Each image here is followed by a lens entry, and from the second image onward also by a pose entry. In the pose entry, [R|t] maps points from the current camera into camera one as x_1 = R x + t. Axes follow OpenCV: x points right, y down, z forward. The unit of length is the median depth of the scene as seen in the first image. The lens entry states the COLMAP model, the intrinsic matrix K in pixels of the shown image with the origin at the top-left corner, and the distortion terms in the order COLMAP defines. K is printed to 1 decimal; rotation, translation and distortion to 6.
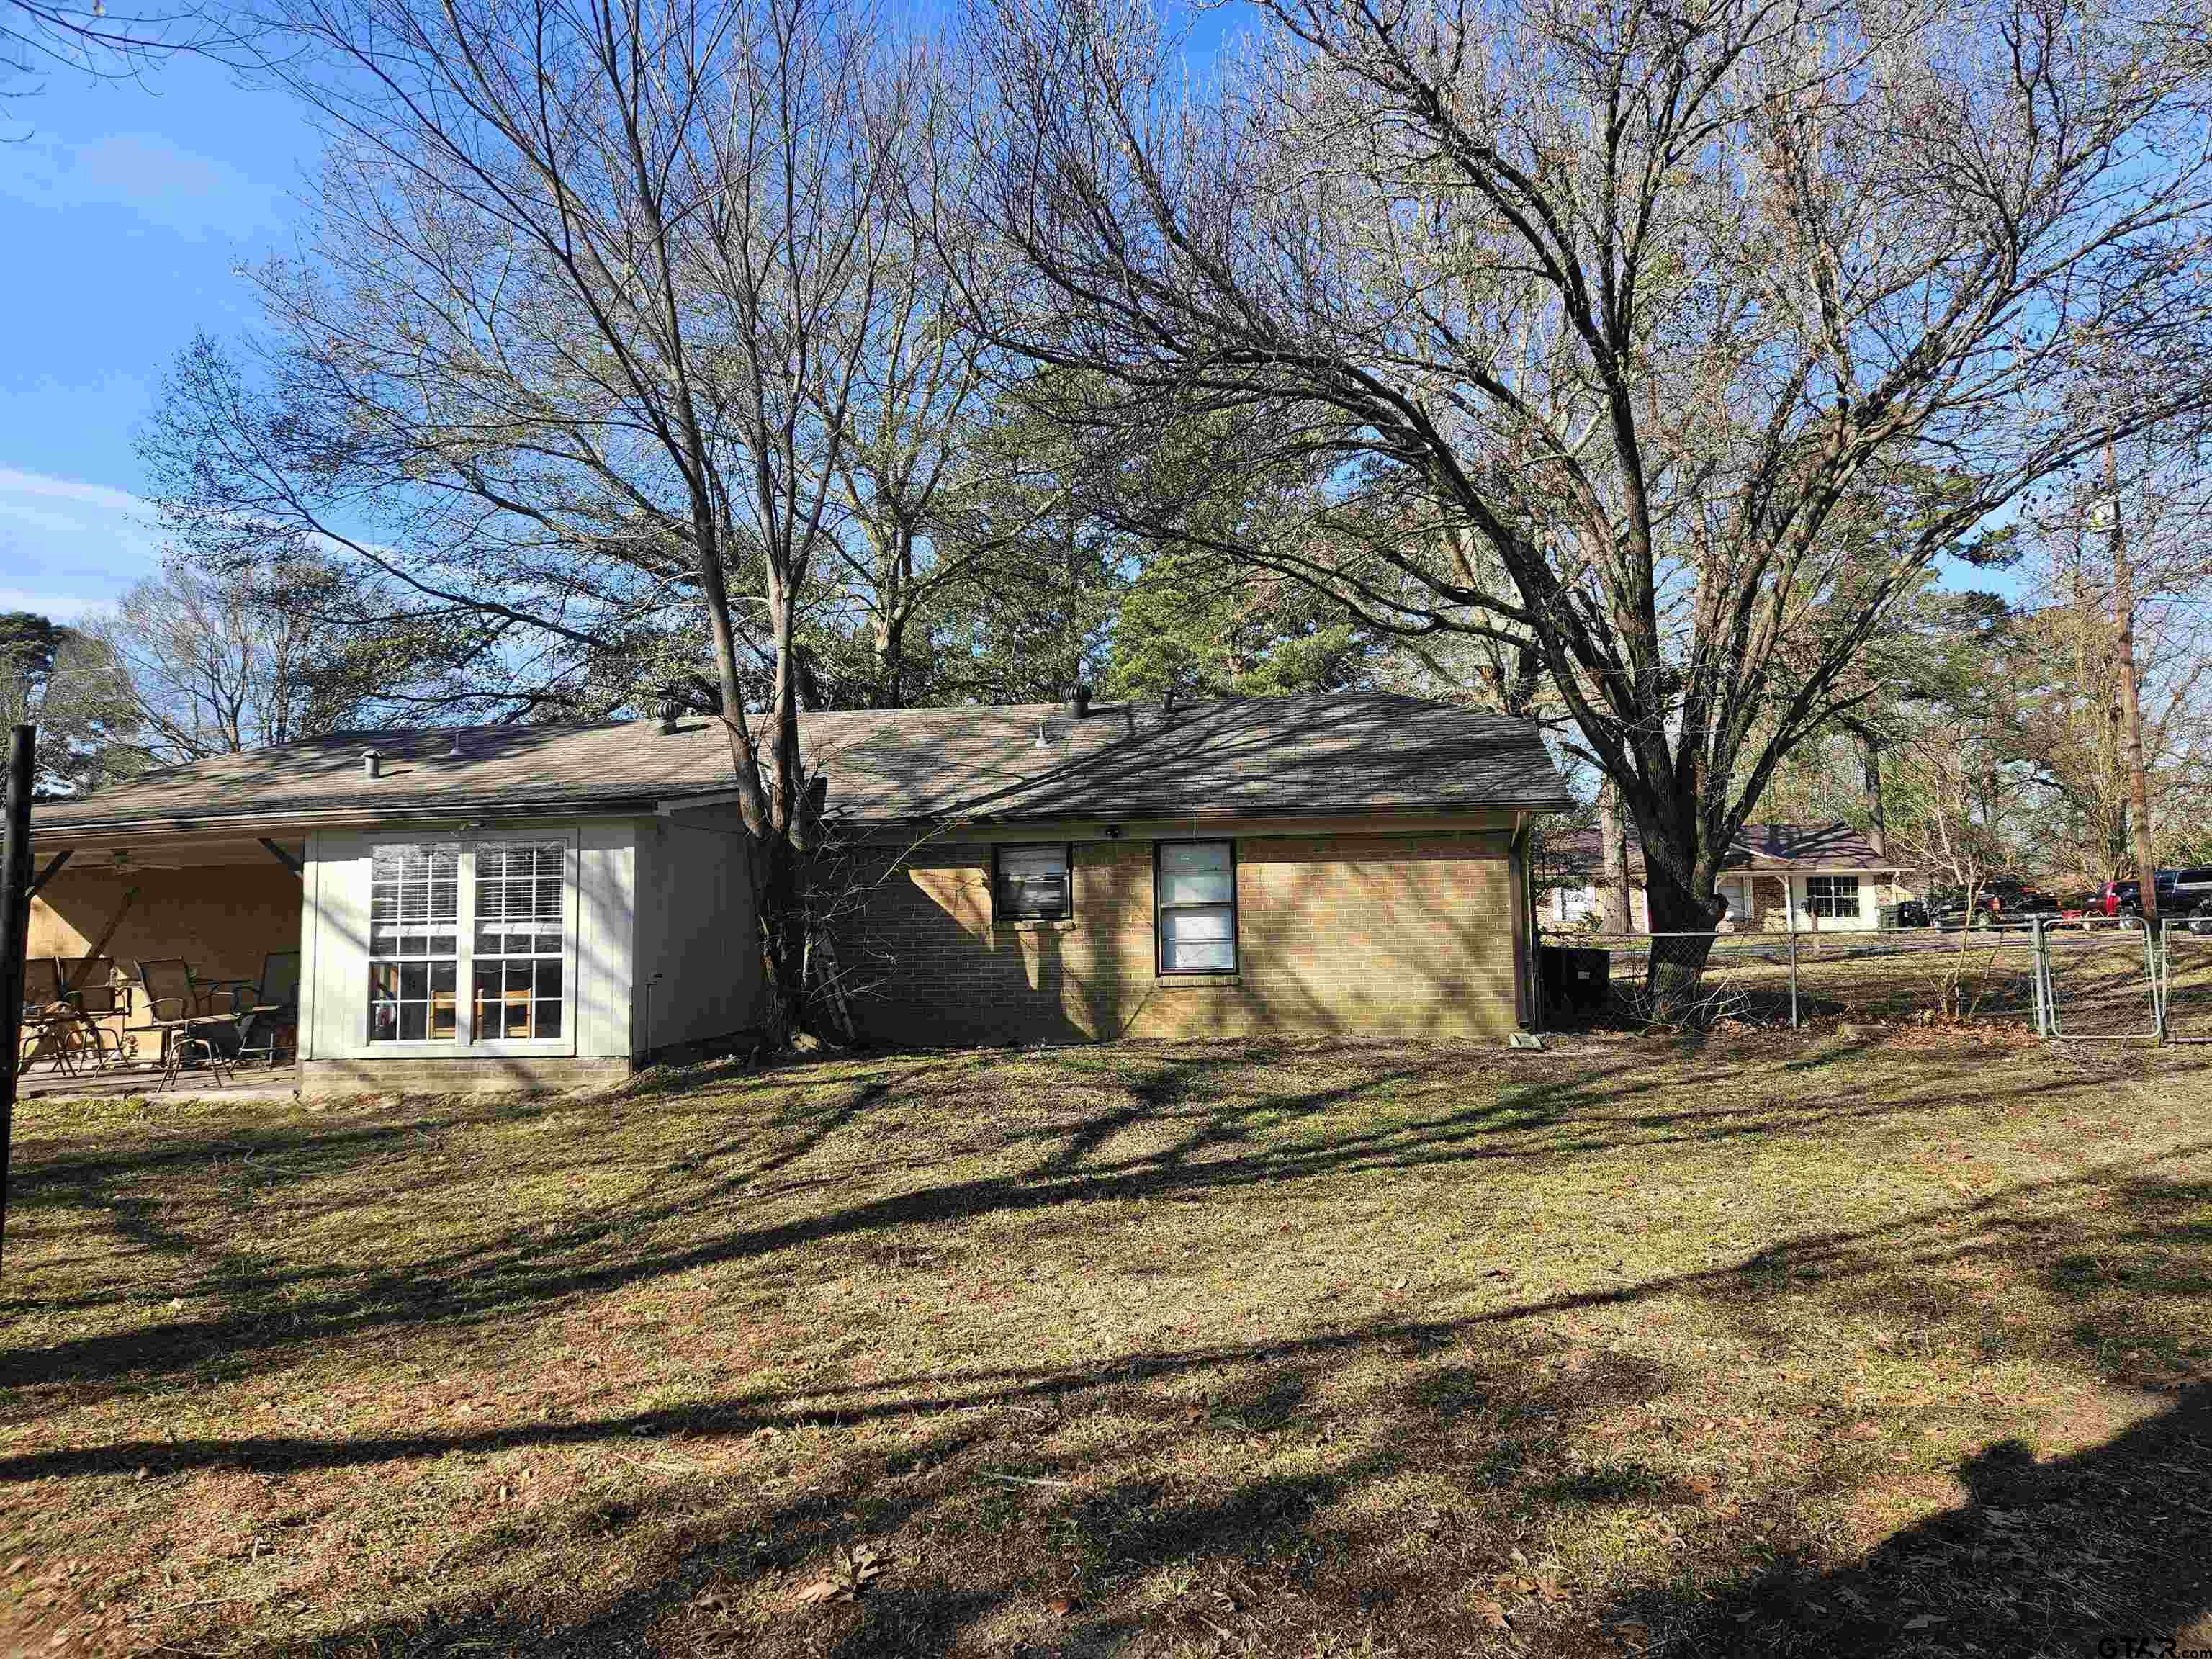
lens RADIAL K [[1470.4, 0, 1107.3], [0, 1470.4, 819.0], [0, 0, 1]] dist [0.065030, -0.042752]
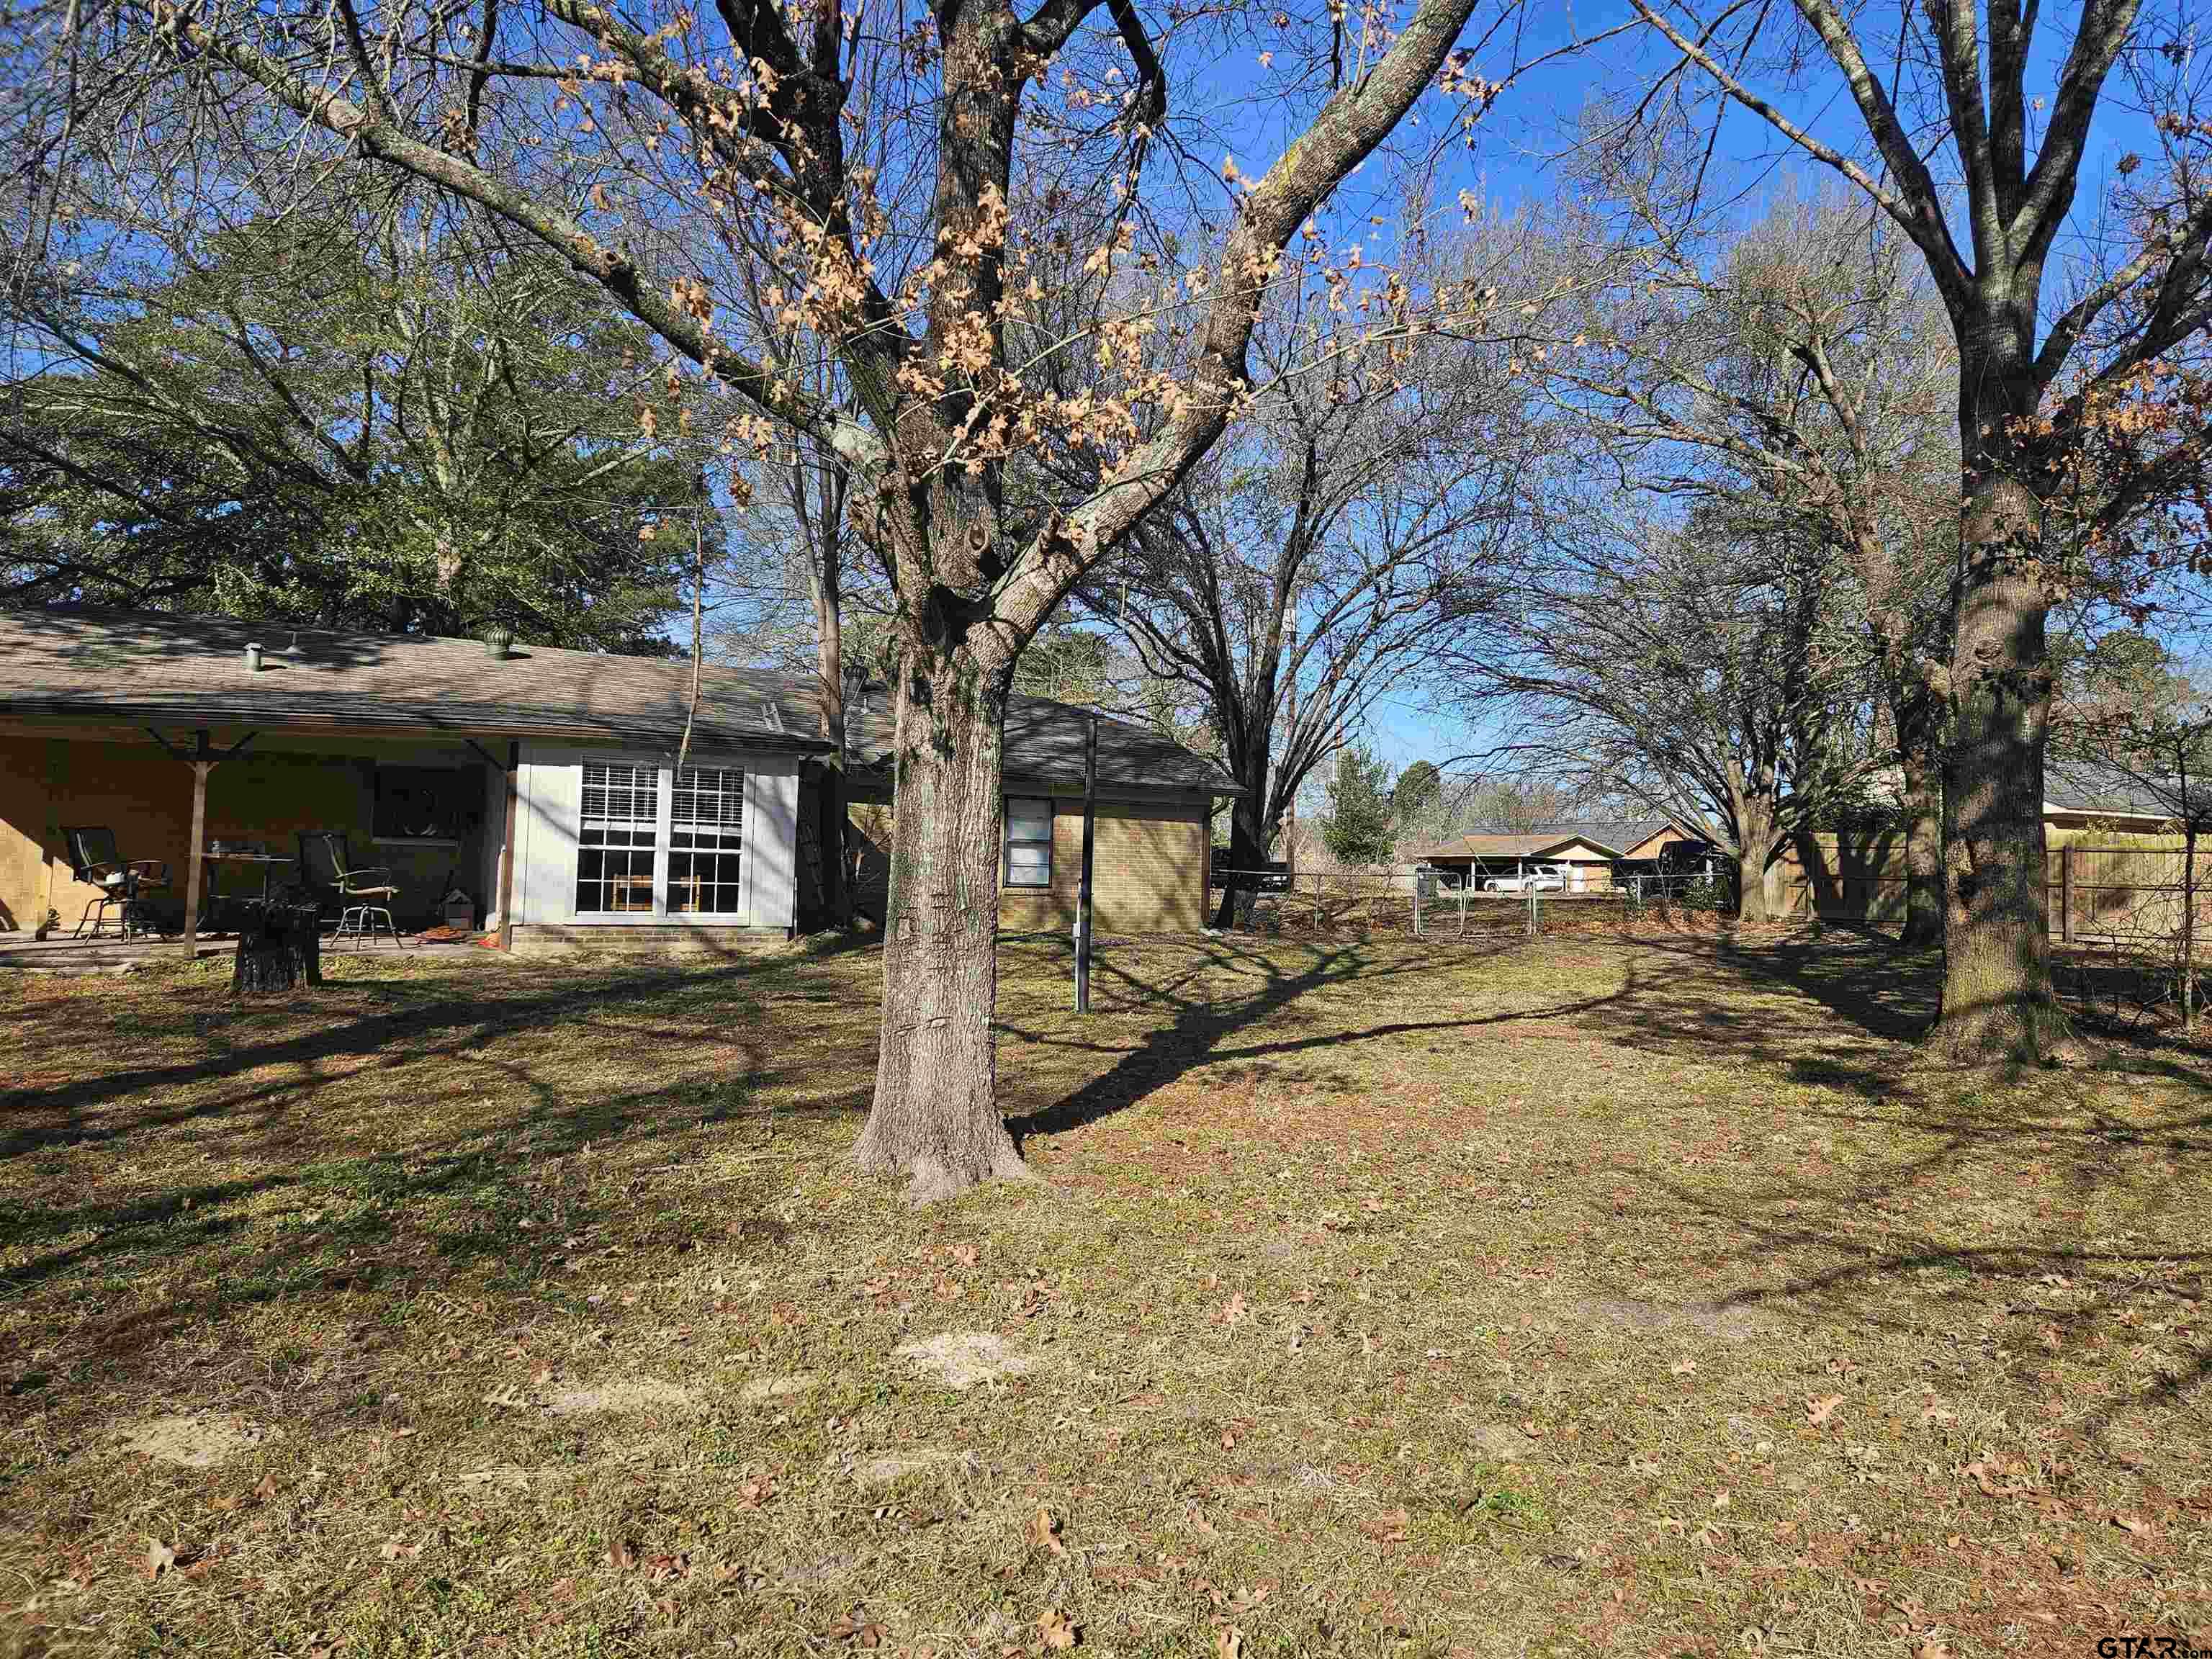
lens RADIAL K [[1470.4, 0, 1103.7], [0, 1470.4, 831.3], [0, 0, 1]] dist [0.065030, -0.042752]
pose [[0.796398, 0.061387, 0.601649, -0.901194], [-0.086707, 0.996147, 0.013134, 0.026770], [-0.598525, -0.062627, 0.798652, -0.261700]]
